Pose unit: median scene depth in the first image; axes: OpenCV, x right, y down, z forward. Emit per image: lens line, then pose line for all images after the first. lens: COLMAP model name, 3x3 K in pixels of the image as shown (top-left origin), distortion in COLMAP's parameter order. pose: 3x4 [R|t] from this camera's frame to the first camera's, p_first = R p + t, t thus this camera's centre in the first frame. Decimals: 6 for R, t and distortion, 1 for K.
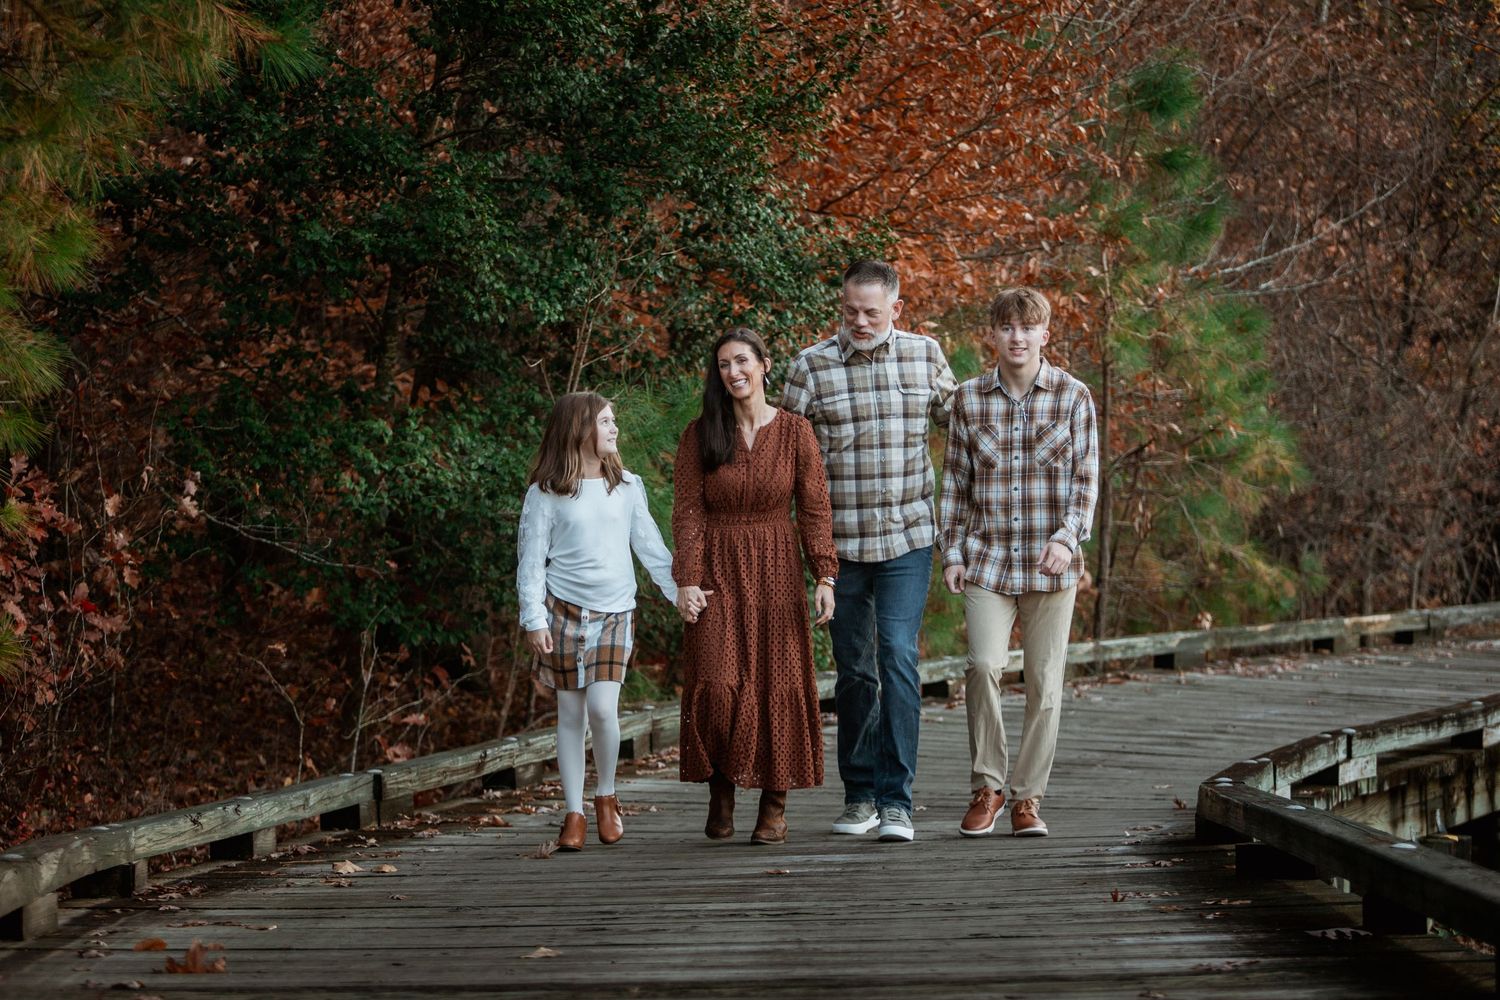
lens RADIAL K [[3529.0, 0, 750.0], [0, 3529.0, 500.0], [0, 0, 1]] dist [-0.138926, 0.076171]
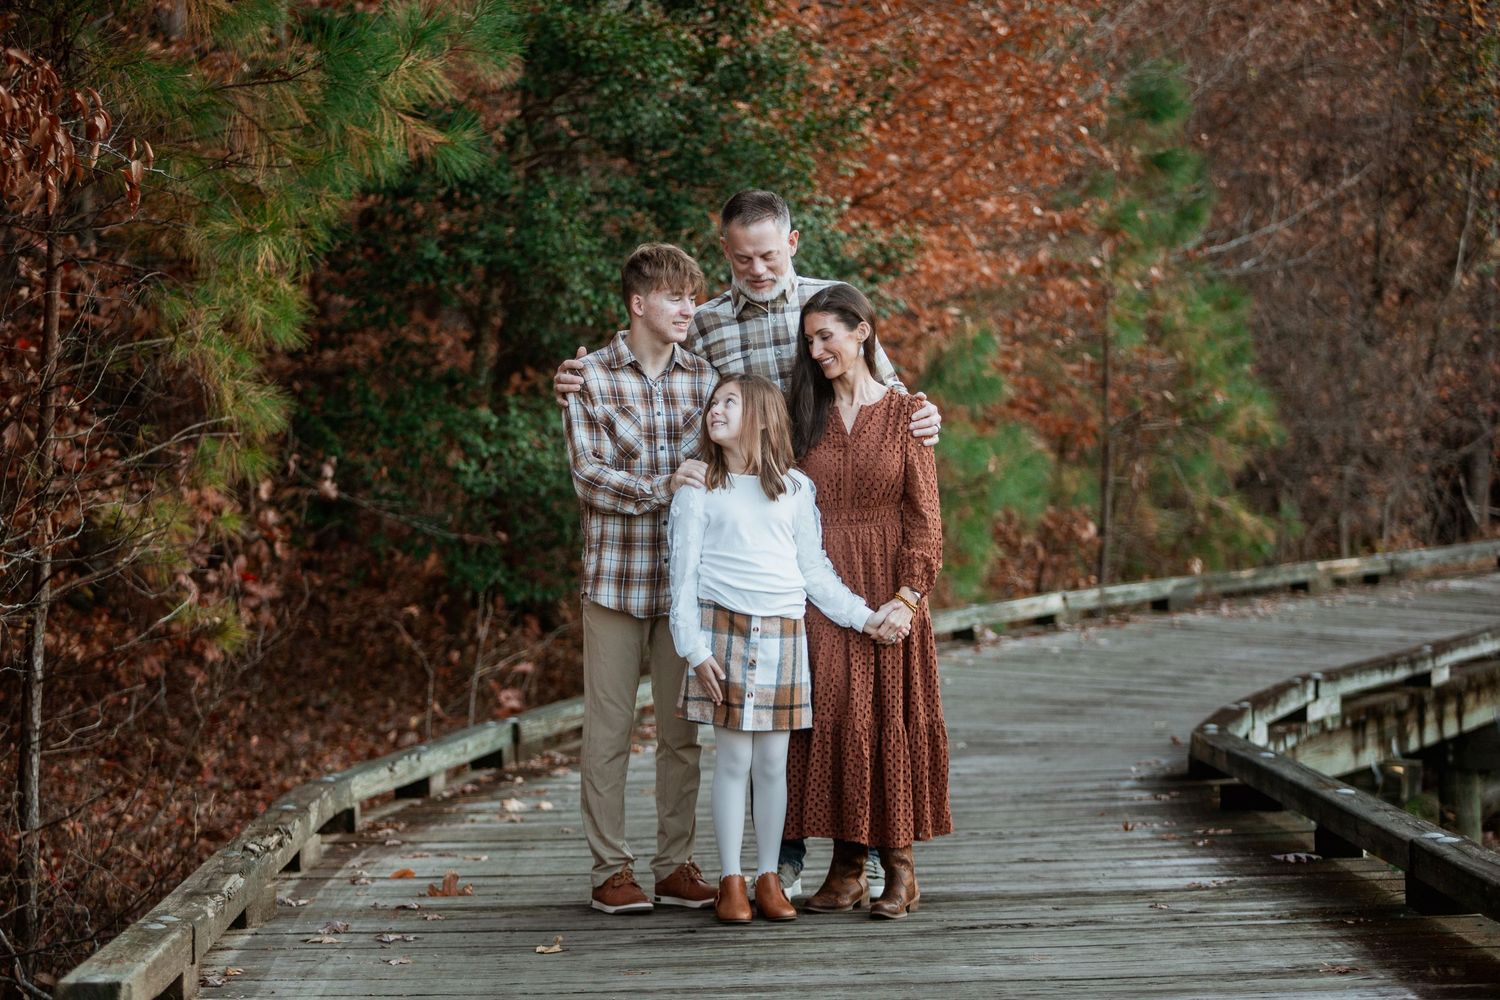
lens RADIAL K [[3456.5, 0, 750.0], [0, 3456.5, 500.0], [0, 0, 1]] dist [-0.038921, -0.206324]
pose [[0.999954, -0.009575, 0.000132, -0.020310], [0.009568, 0.999572, 0.027628, -0.026155], [-0.000397, -0.027625, 0.999618, -0.159965]]
